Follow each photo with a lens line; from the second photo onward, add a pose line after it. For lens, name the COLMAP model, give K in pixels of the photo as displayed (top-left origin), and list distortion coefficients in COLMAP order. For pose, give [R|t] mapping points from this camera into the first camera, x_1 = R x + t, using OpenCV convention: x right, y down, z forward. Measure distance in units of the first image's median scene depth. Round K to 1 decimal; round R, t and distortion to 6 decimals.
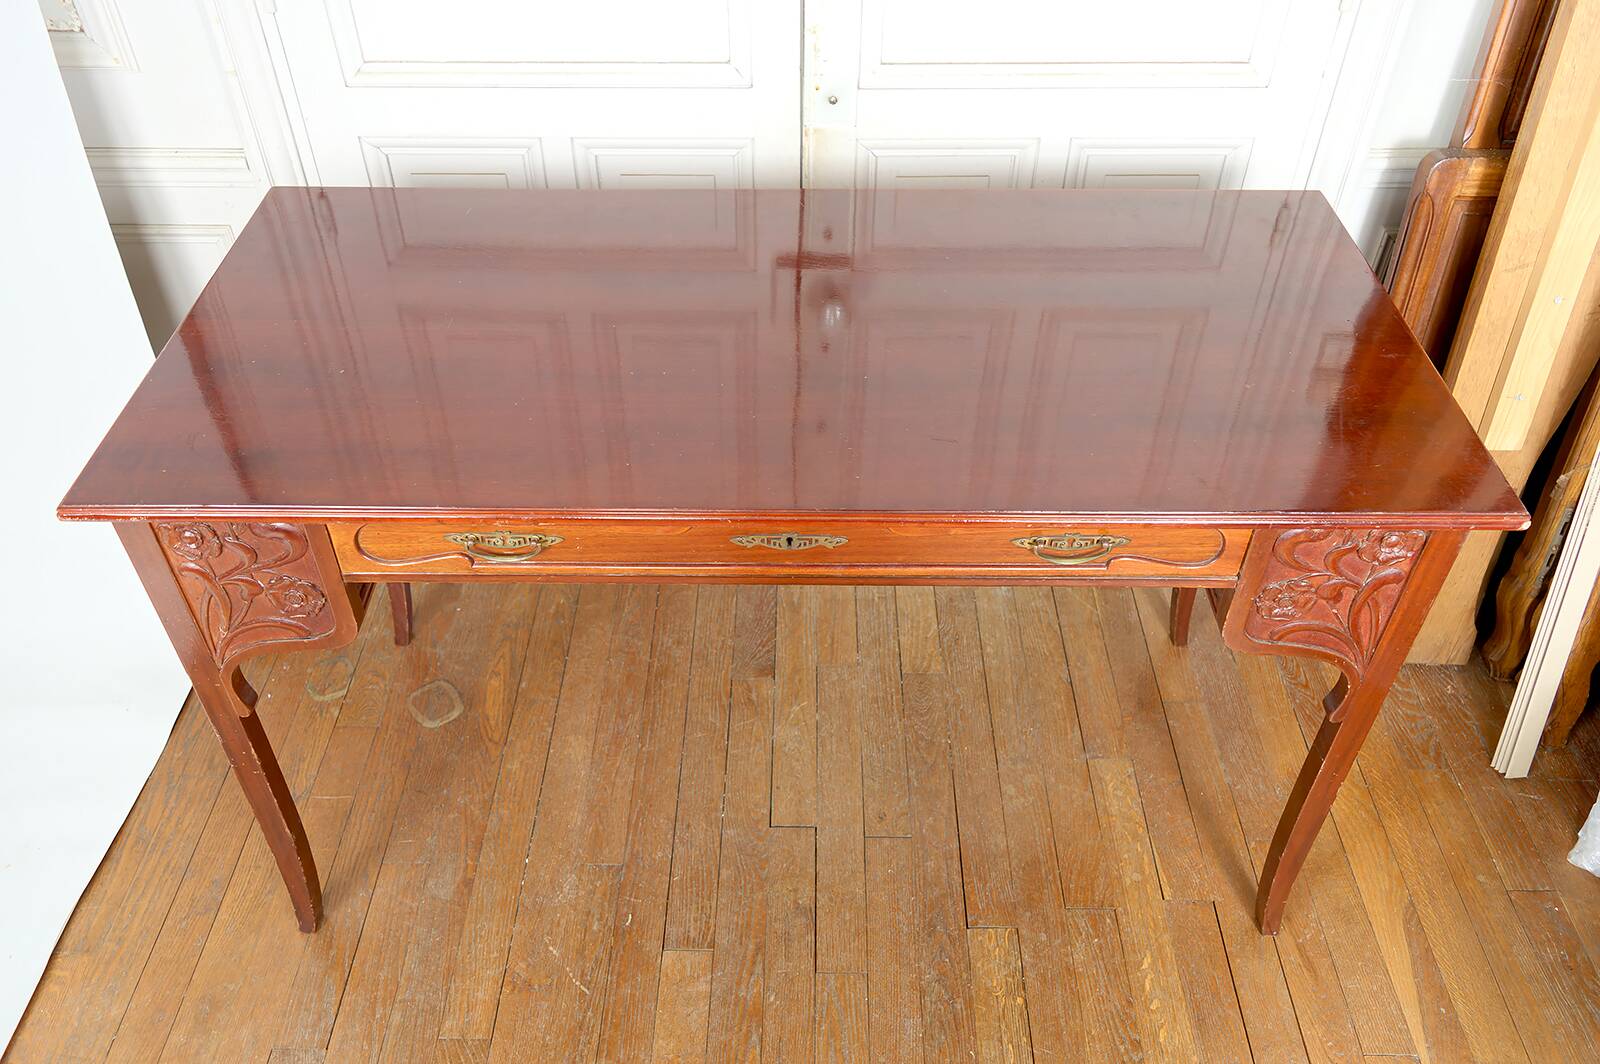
lens RADIAL K [[1243.3, 0, 792.4], [0, 1243.3, 528.1], [0, 0, 1]] dist [0.001679, 0.002644]
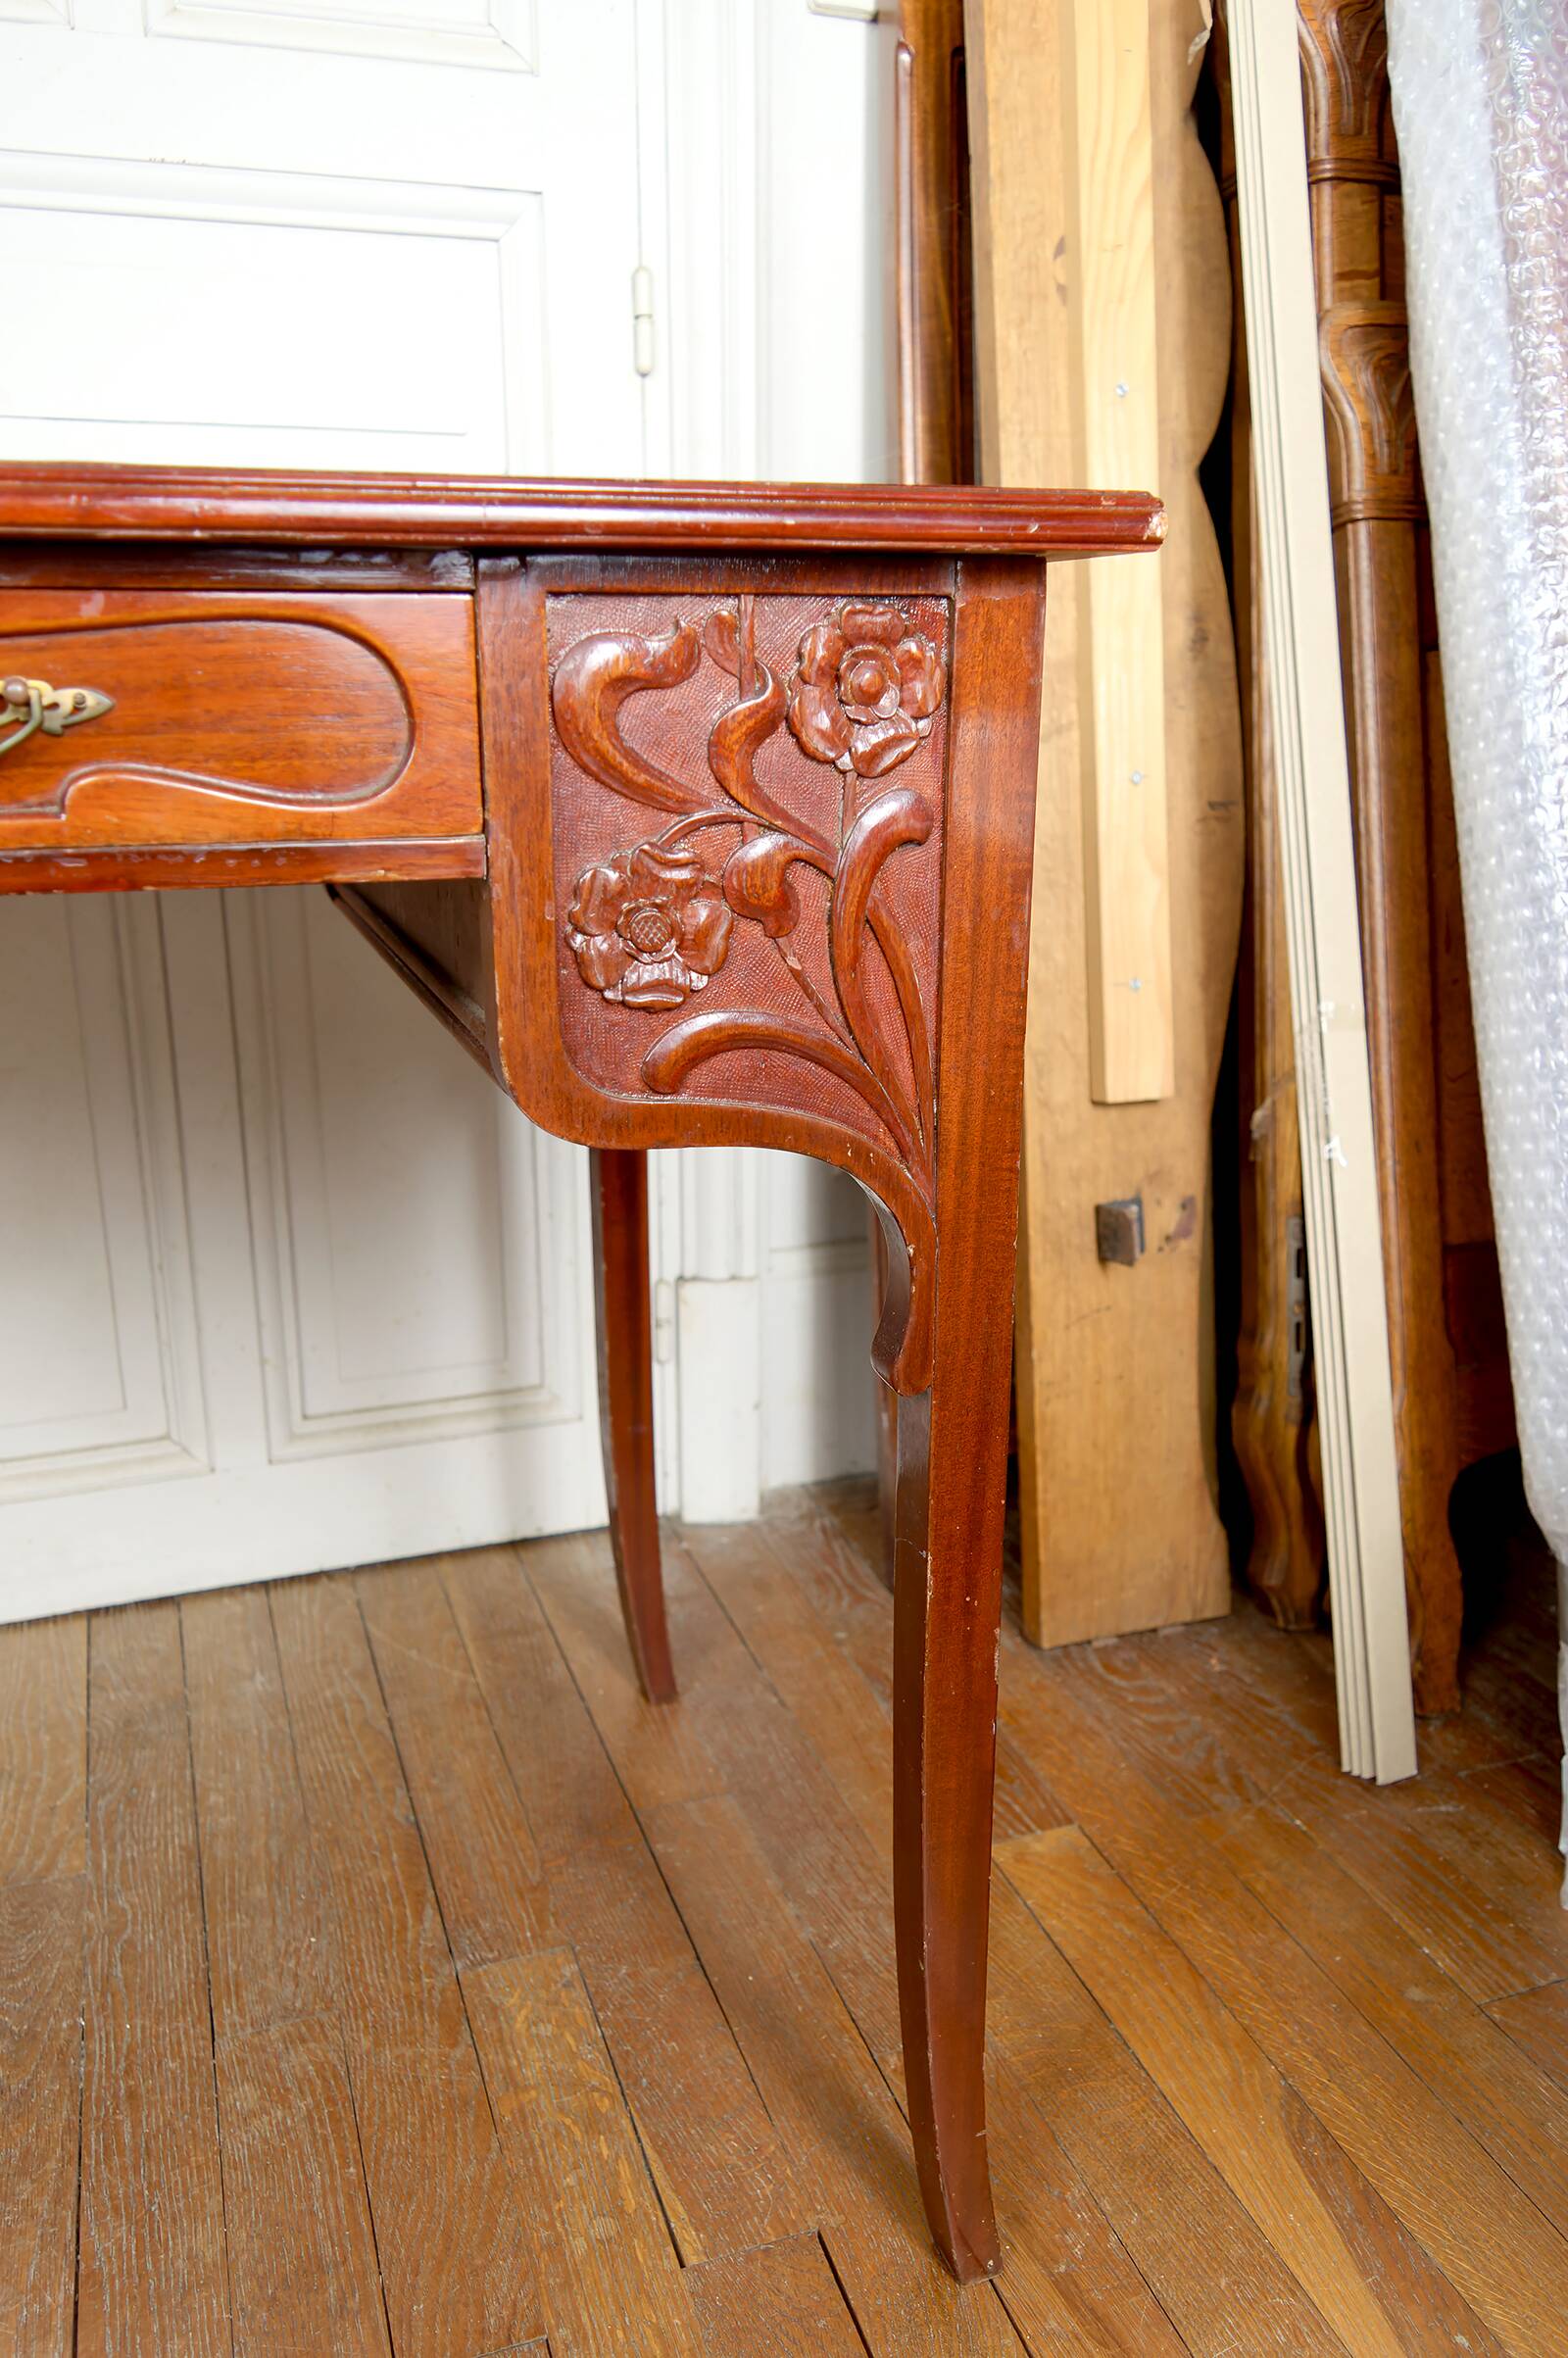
lens RADIAL K [[1832.3, 0, 773.6], [0, 1832.3, 1188.1], [0, 0, 1]] dist [0.001679, 0.002644]
pose [[0.939671, -0.096199, 0.328275, 0.177882], [0.228920, 0.889932, -0.394484, 0.231148], [-0.254194, 0.445834, 0.858265, 0.408551]]
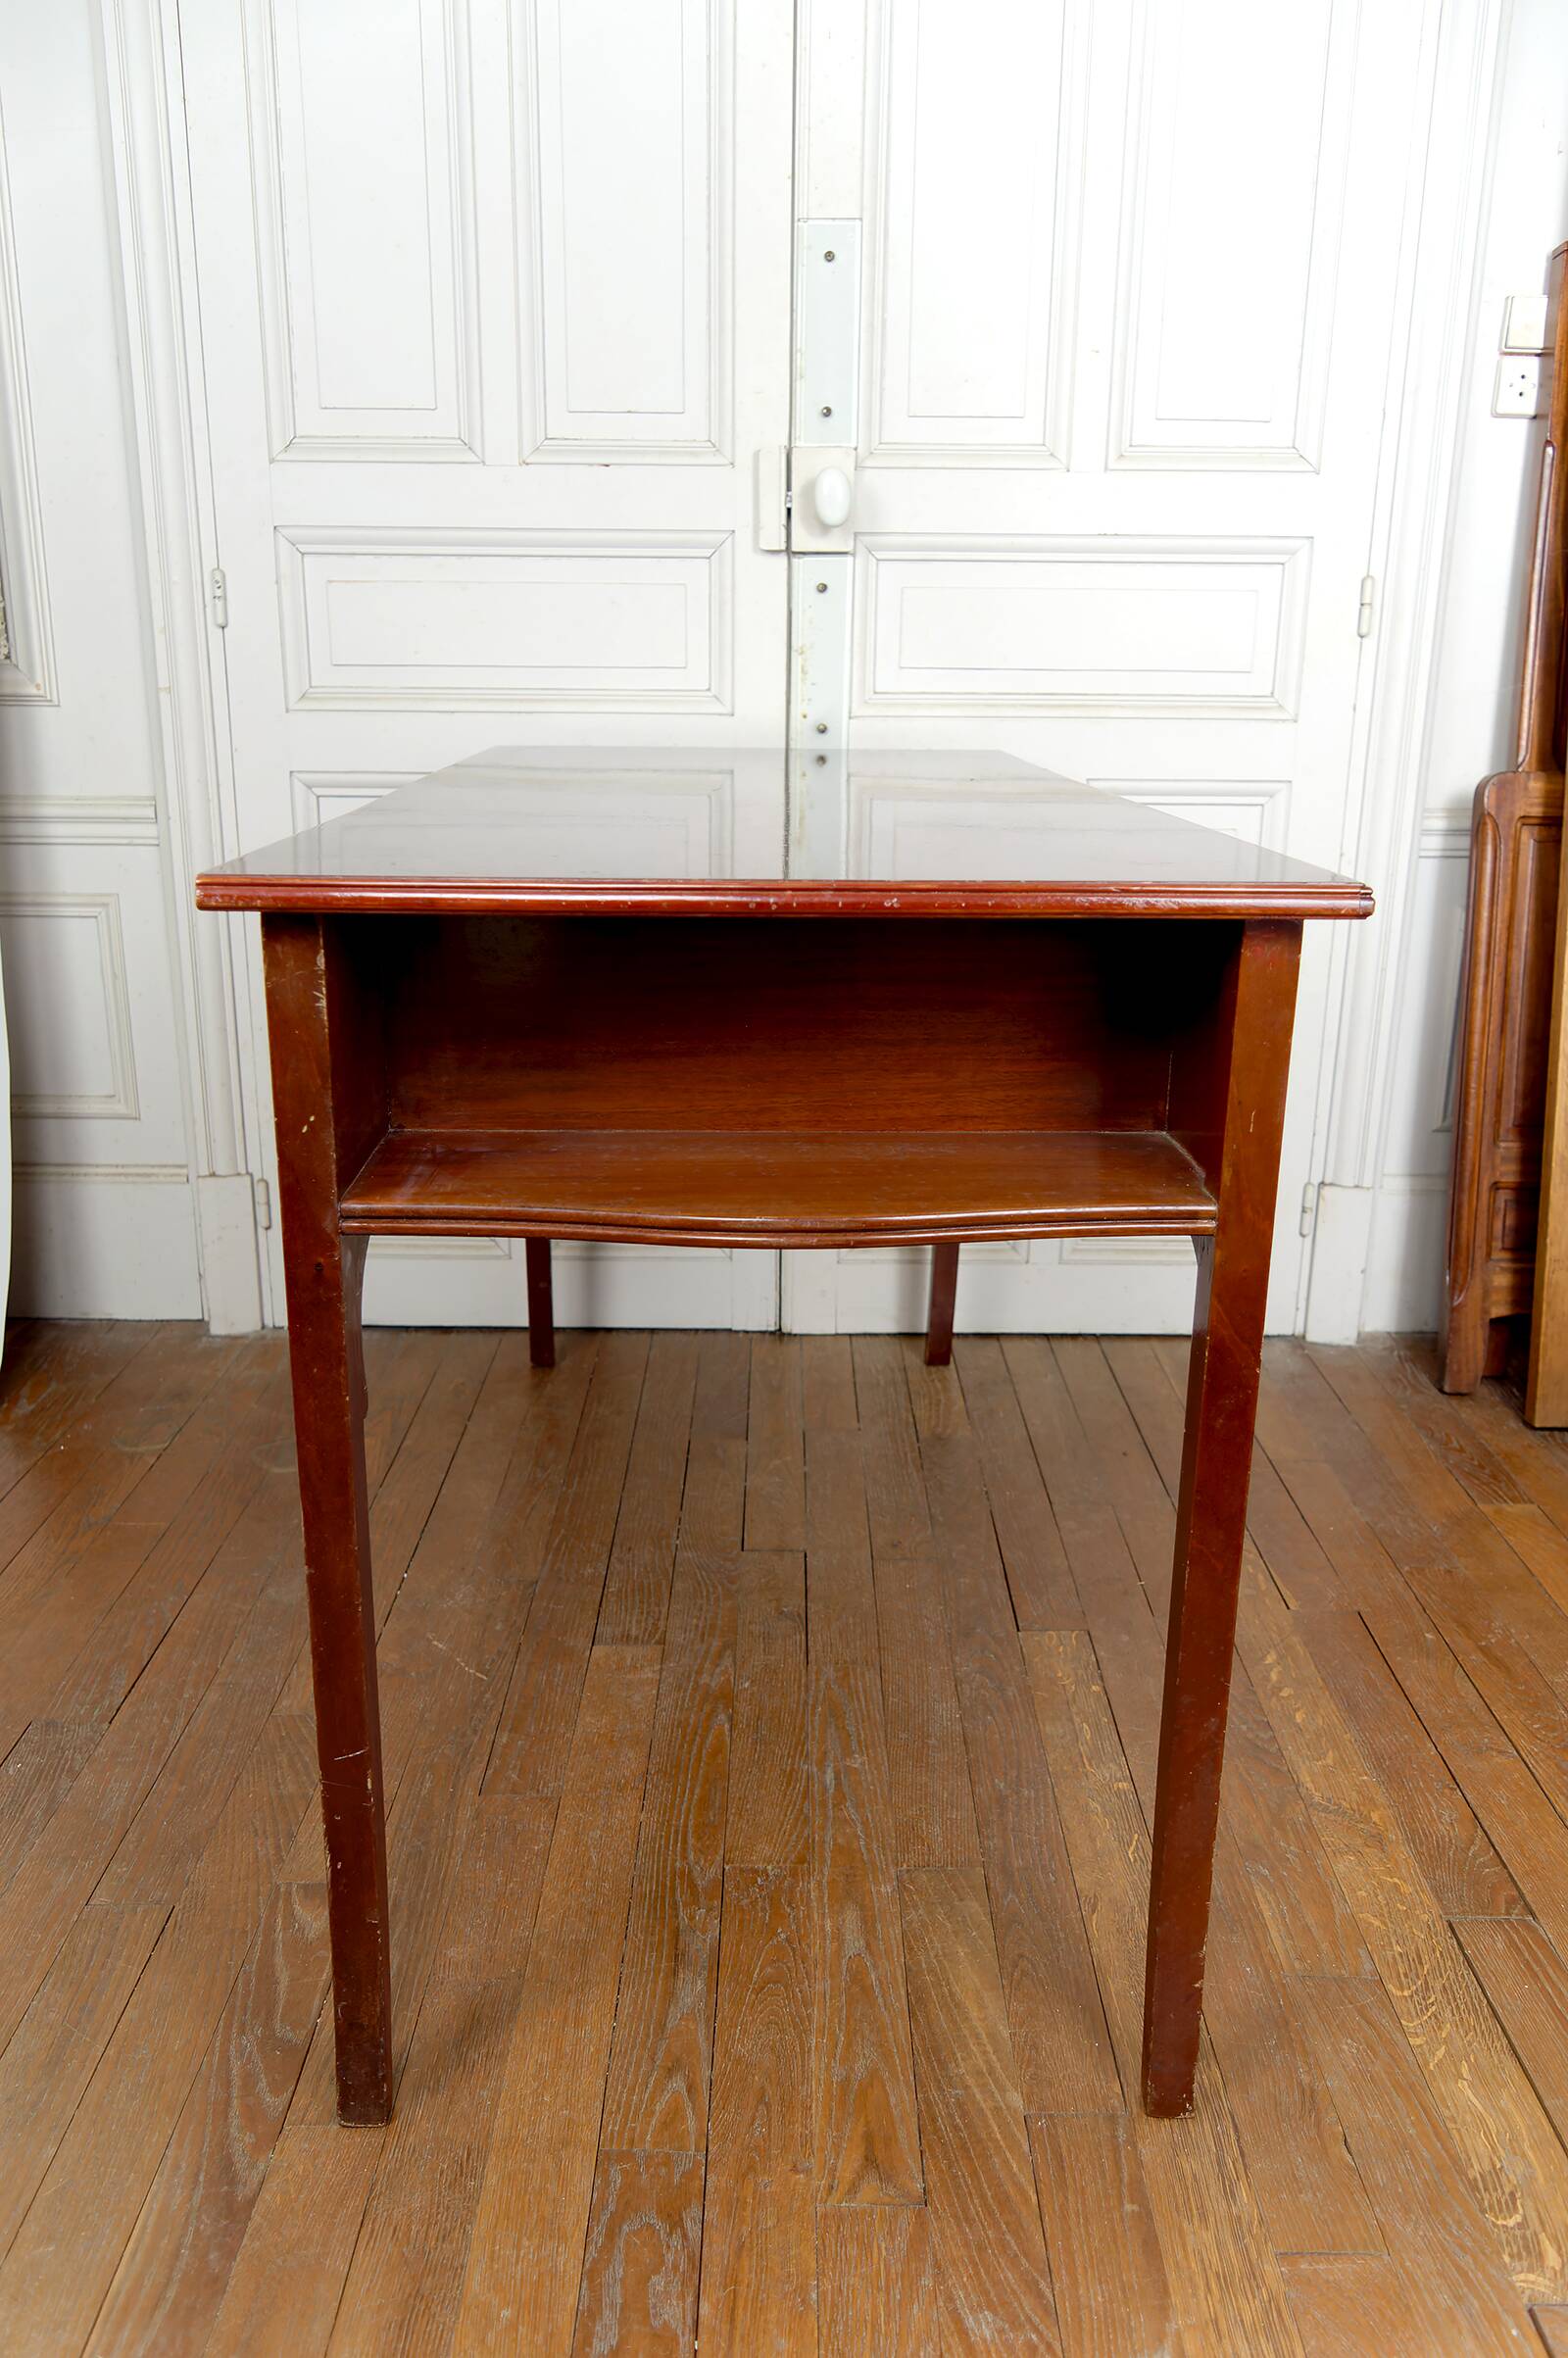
lens RADIAL K [[1820.1, 0, 775.1], [0, 1820.1, 1187.6], [0, 0, 1]] dist [0.001278, 0.001372]
pose [[0.999891, 0.009363, 0.011384, -0.013203], [-0.003484, 0.900543, -0.434752, 0.521808], [-0.014322, 0.434665, 0.900478, -0.050616]]
